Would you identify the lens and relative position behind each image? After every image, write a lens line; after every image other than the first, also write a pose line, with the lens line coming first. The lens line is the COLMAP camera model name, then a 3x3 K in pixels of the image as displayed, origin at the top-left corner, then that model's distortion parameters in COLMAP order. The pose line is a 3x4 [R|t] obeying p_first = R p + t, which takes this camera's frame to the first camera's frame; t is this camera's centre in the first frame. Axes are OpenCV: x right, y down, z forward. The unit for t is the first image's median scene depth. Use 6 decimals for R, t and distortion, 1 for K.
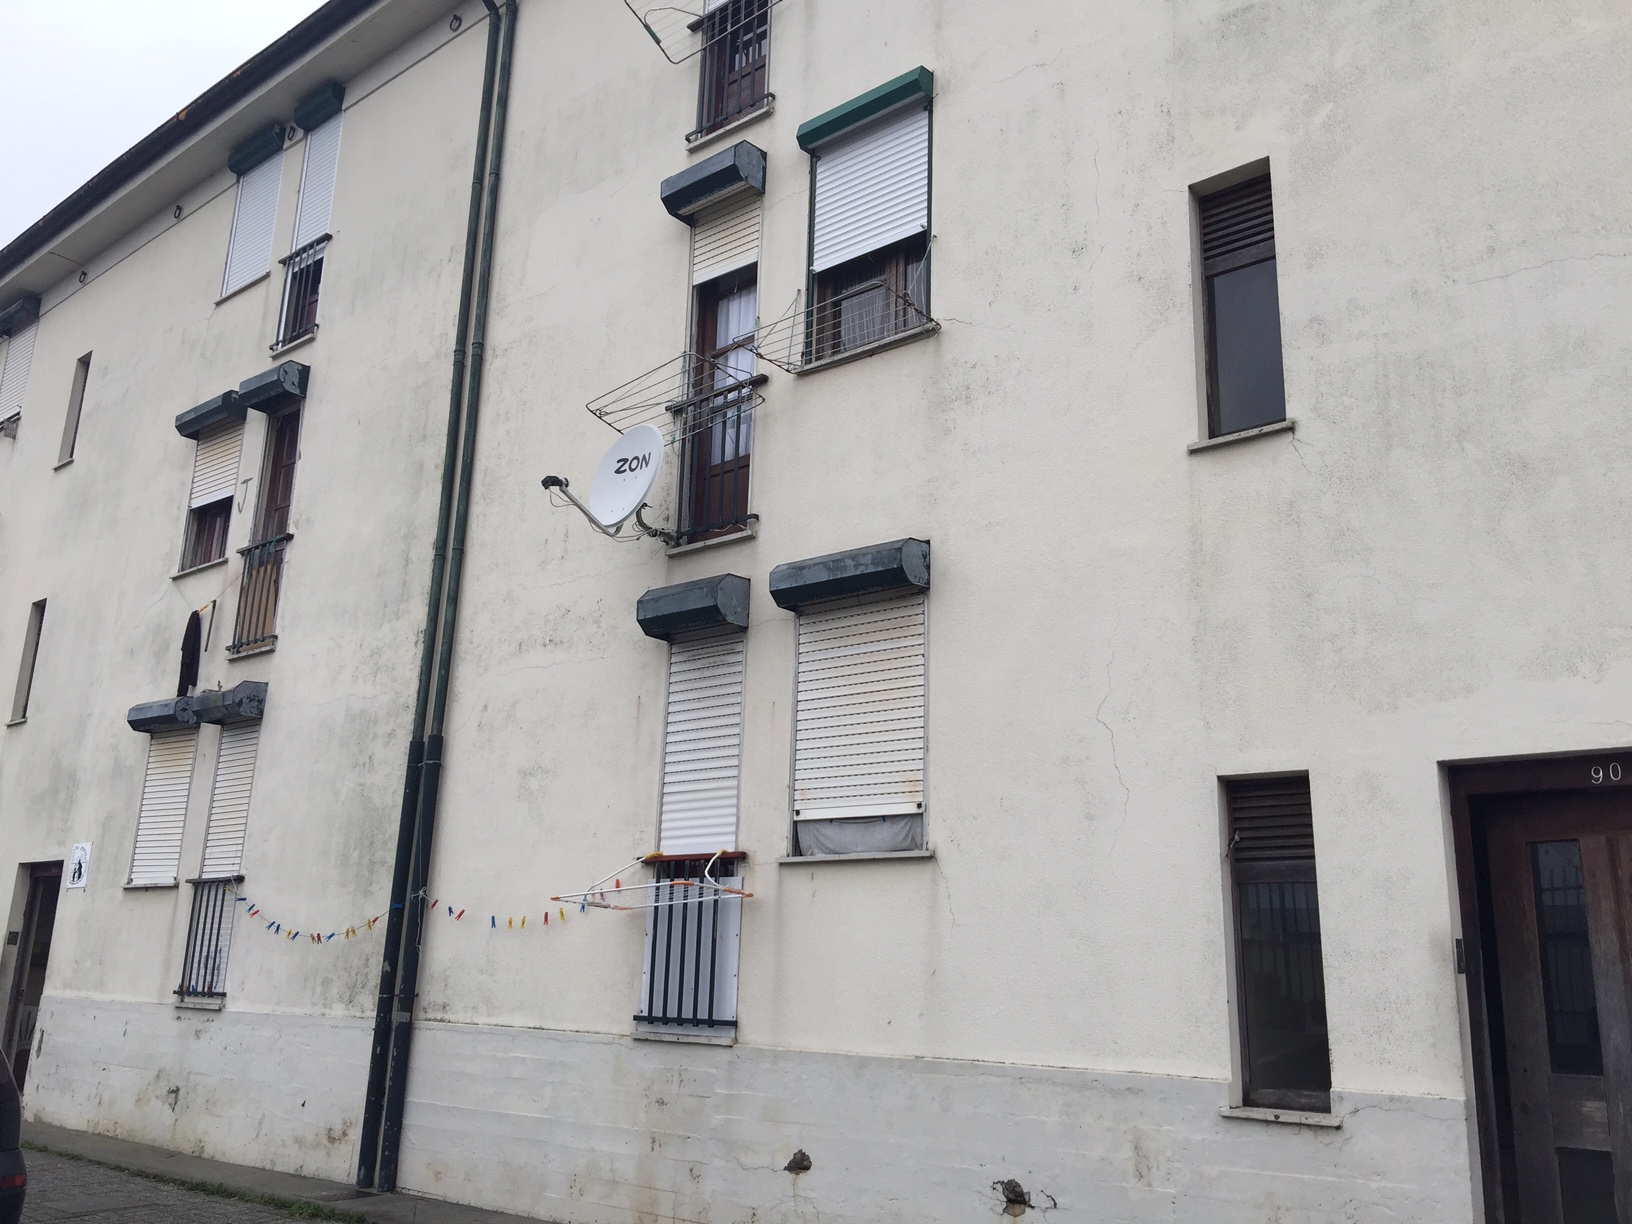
lens RADIAL K [[1379.5, 0, 808.8], [0, 1379.5, 600.0], [0, 0, 1]] dist [0.005285, -0.011047]
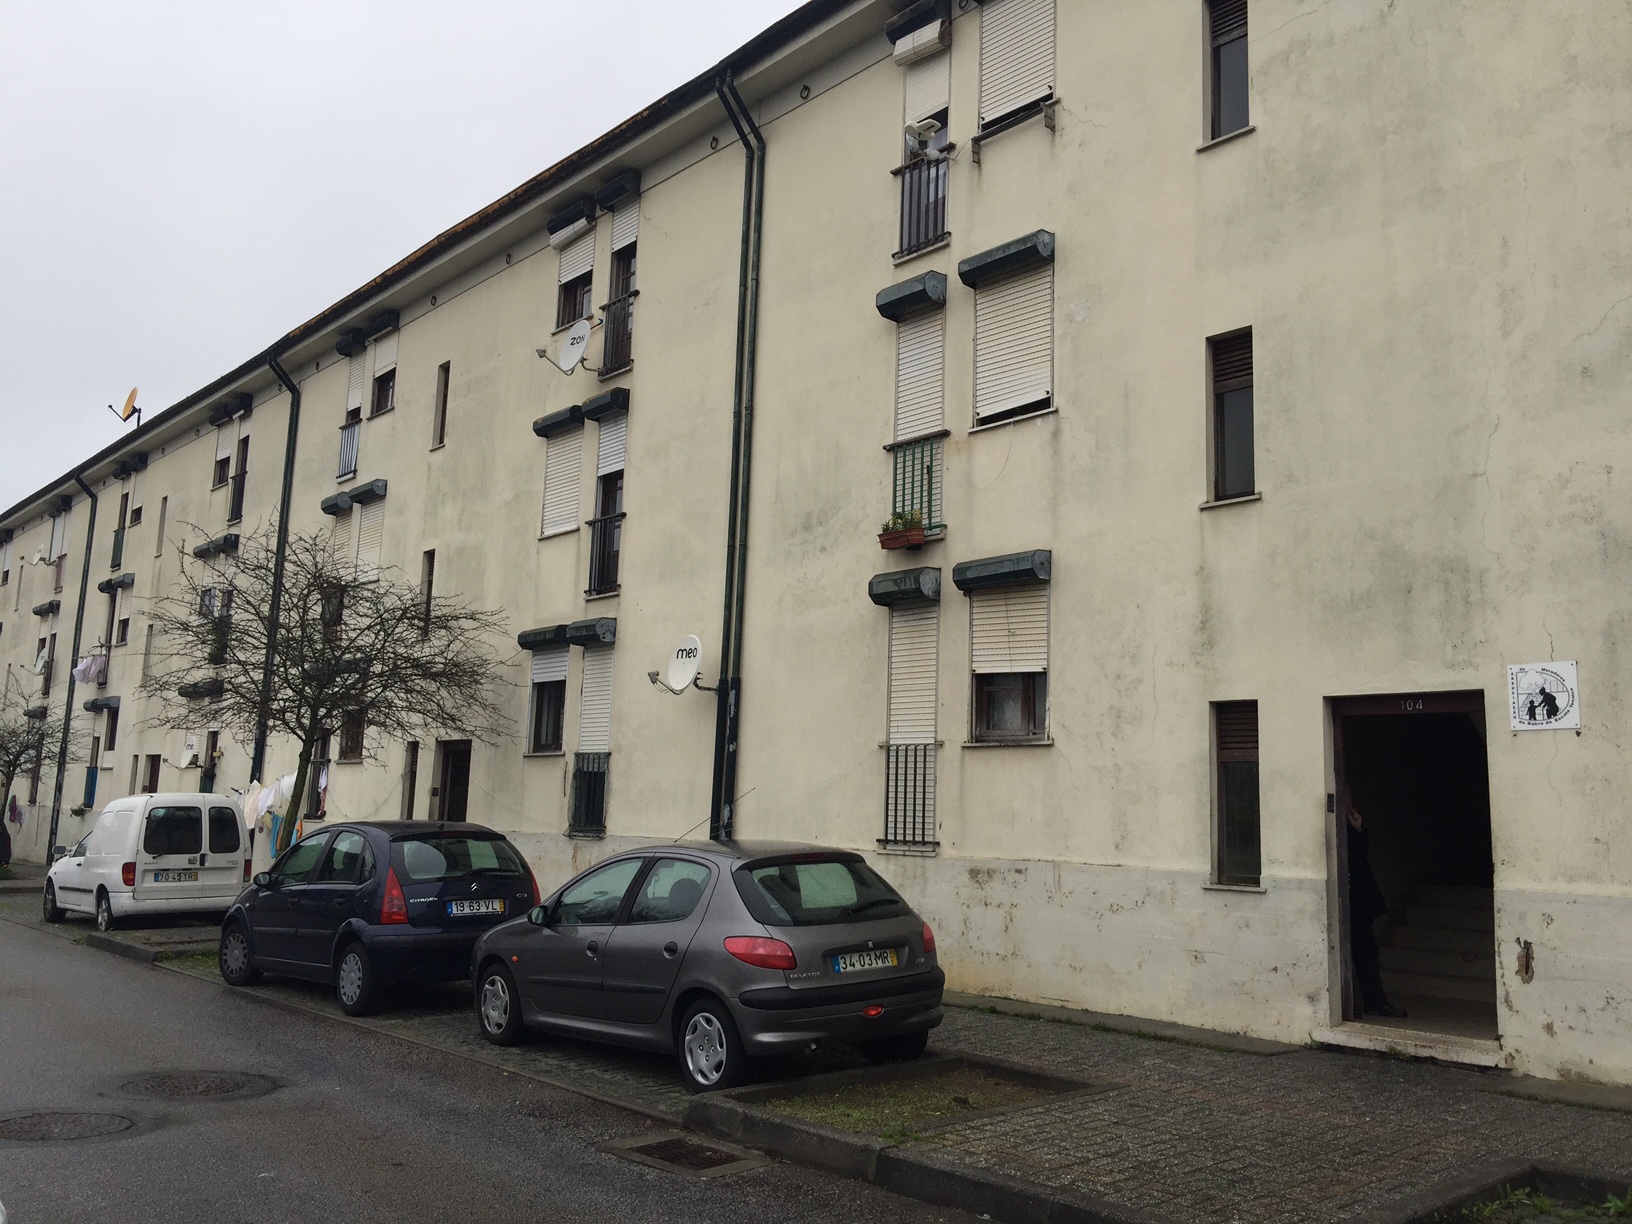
lens RADIAL K [[1379.5, 0, 814.4], [0, 1379.5, 616.9], [0, 0, 1]] dist [0.005285, -0.011047]
pose [[0.987580, -0.017209, -0.156169, 0.061771], [0.035922, 0.992387, 0.117804, -0.156374], [0.152953, -0.121951, 0.980680, -0.591018]]
